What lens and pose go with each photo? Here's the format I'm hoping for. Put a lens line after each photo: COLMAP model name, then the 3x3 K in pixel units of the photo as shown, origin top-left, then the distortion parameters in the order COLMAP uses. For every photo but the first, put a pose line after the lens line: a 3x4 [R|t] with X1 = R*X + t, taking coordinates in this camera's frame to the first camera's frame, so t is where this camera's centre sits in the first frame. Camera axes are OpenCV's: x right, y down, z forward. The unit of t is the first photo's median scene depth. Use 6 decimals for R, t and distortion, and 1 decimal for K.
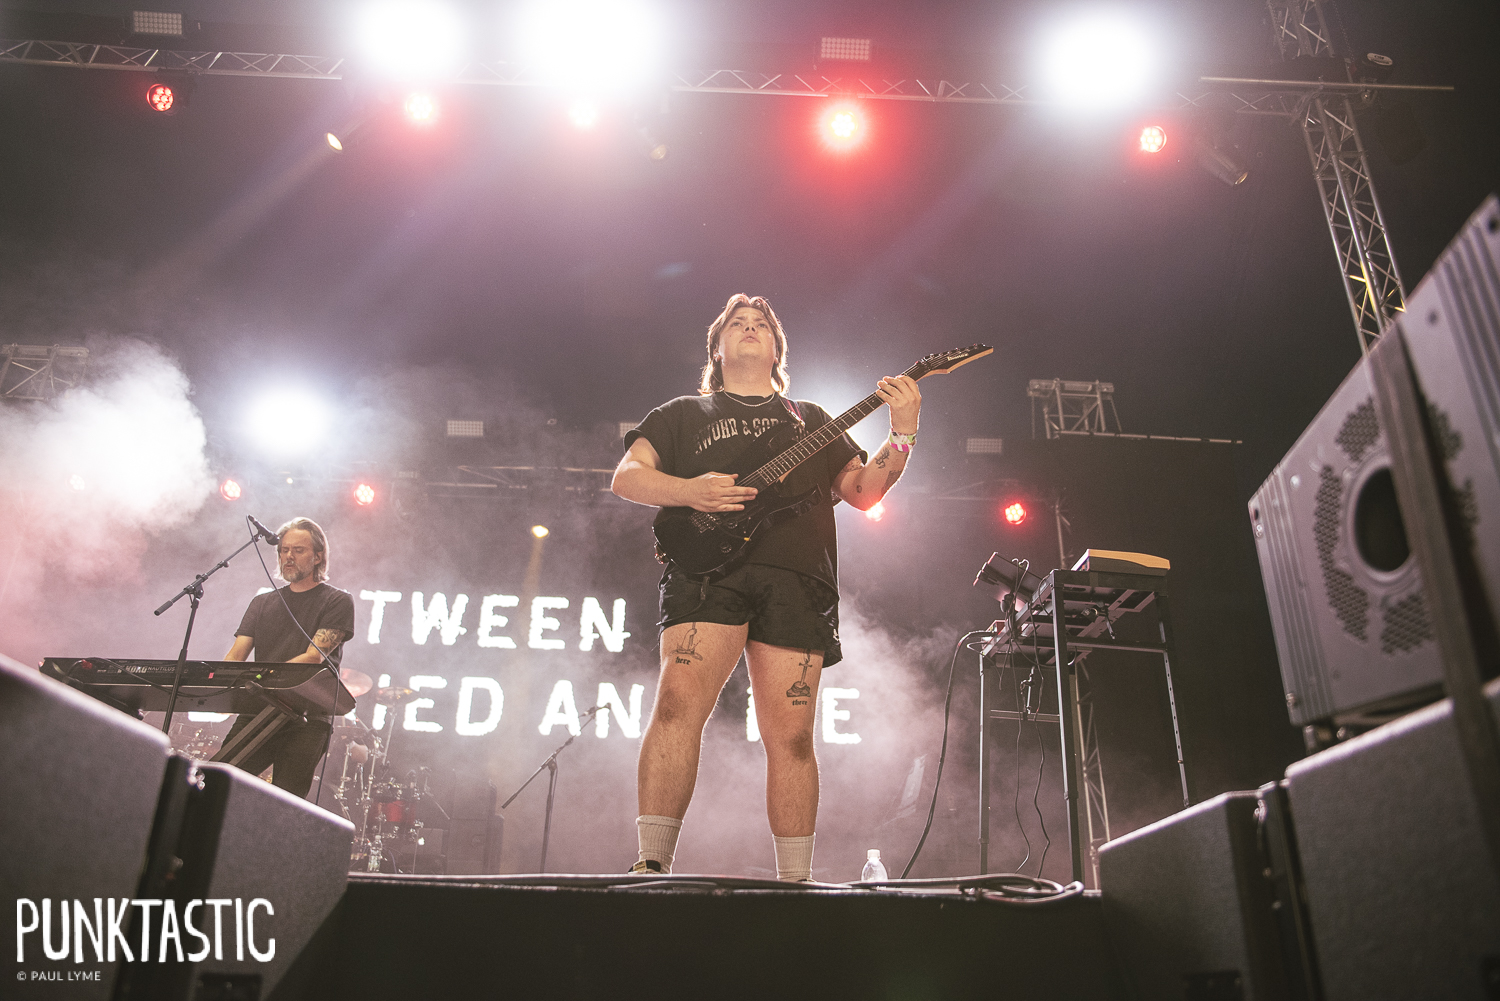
lens RADIAL K [[1035.2, 0, 750.0], [0, 1035.2, 500.5], [0, 0, 1]] dist [-0.135737, 0.124519]
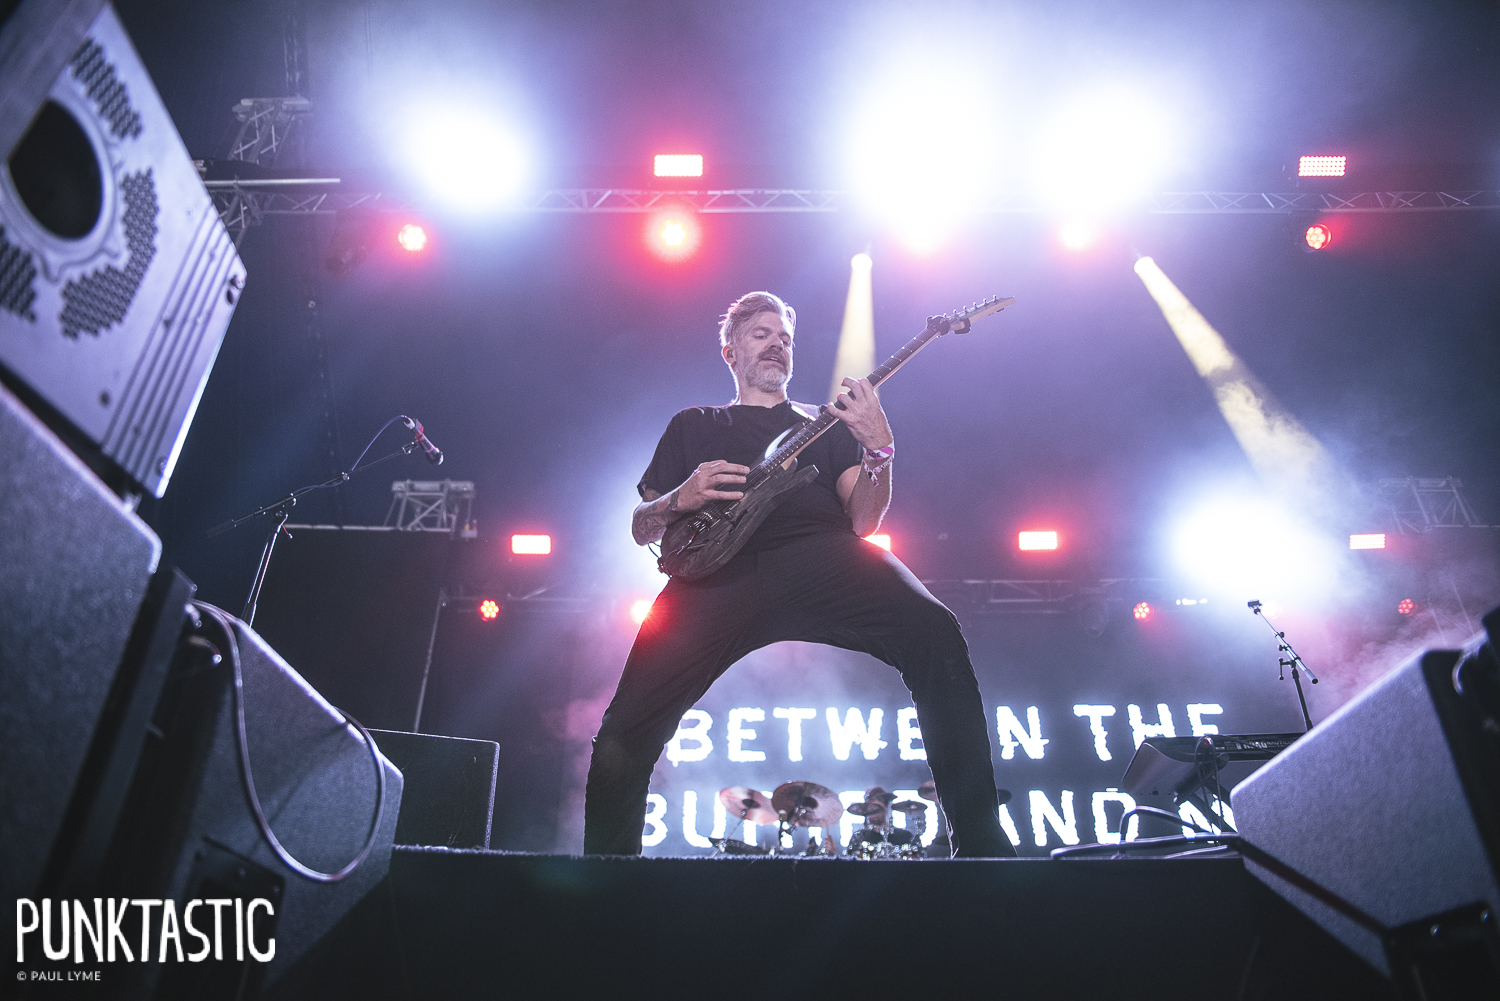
lens RADIAL K [[1018.4, 0, 751.1], [0, 1018.4, 544.6], [0, 0, 1]] dist [-0.060399, -0.000179]
pose [[0.998695, -0.037151, -0.035047, -0.379706], [0.034881, 0.997384, -0.063319, -0.011061], [0.037307, 0.062014, 0.997378, -0.018487]]
